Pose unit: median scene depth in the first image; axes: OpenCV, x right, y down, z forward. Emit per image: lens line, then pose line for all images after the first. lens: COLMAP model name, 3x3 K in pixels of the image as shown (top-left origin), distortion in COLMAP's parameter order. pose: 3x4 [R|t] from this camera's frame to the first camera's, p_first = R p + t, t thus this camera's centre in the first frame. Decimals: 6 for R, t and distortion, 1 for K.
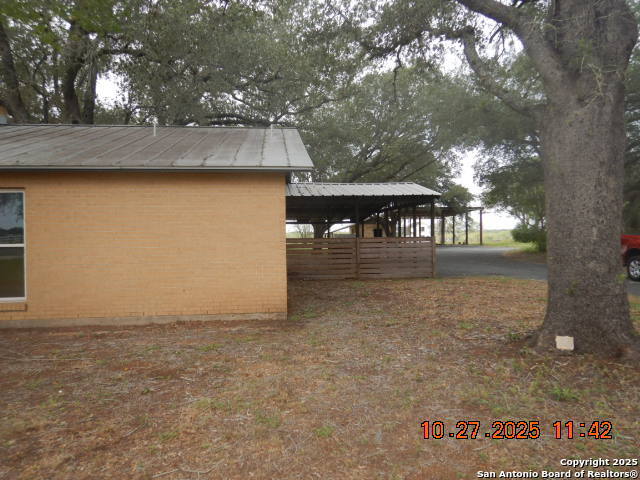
lens RADIAL K [[459.1, 0, 321.4], [0, 459.1, 237.5], [0, 0, 1]] dist [0.017474, -0.007085]
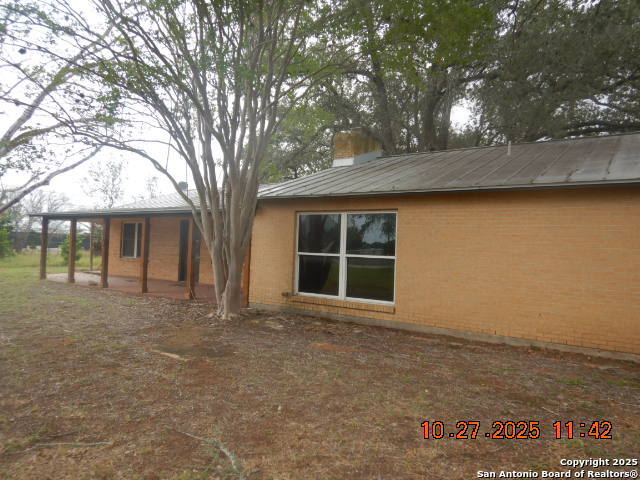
lens RADIAL K [[459.1, 0, 316.9], [0, 459.1, 237.6], [0, 0, 1]] dist [0.017474, -0.007085]
pose [[0.757297, 0.024060, -0.652627, -0.031750], [-0.050367, 0.998496, -0.021635, 0.000719], [0.651126, 0.049255, 0.757370, -0.020572]]
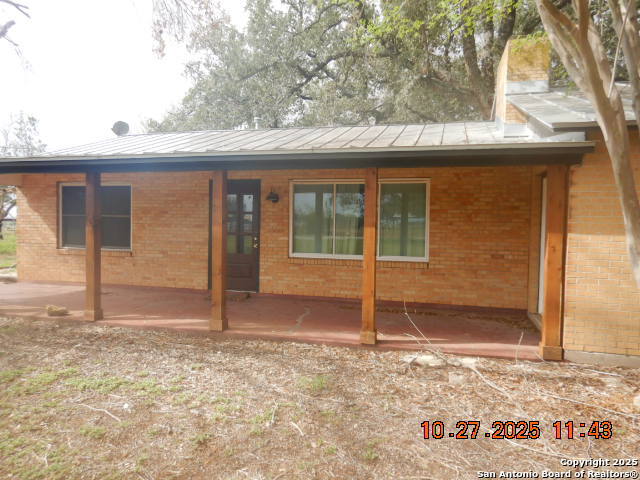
lens RADIAL K [[459.1, 0, 320.9], [0, 459.1, 240.3], [0, 0, 1]] dist [0.017474, -0.007085]
pose [[0.937107, 0.043544, -0.346316, -1.263947], [-0.029716, 0.998539, 0.045141, -0.001216], [0.347775, -0.032011, 0.937031, 0.180161]]
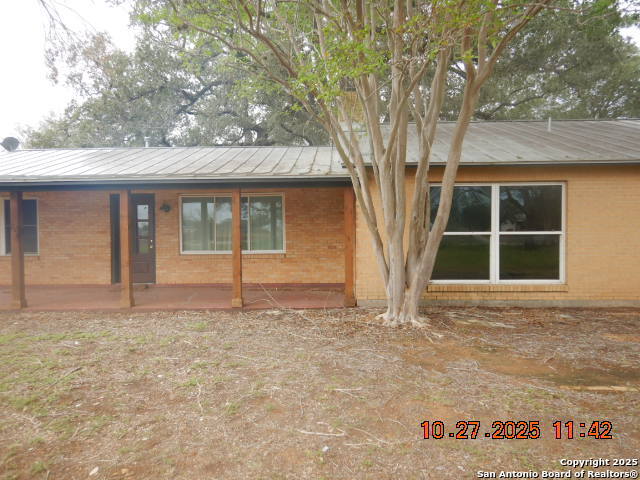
lens RADIAL K [[459.1, 0, 316.9], [0, 459.1, 237.7], [0, 0, 1]] dist [0.017474, -0.007085]
pose [[0.991220, 0.007727, -0.131997, -1.102825], [-0.004491, 0.999682, 0.024797, 0.003535], [0.132147, -0.023987, 0.990940, -0.178467]]
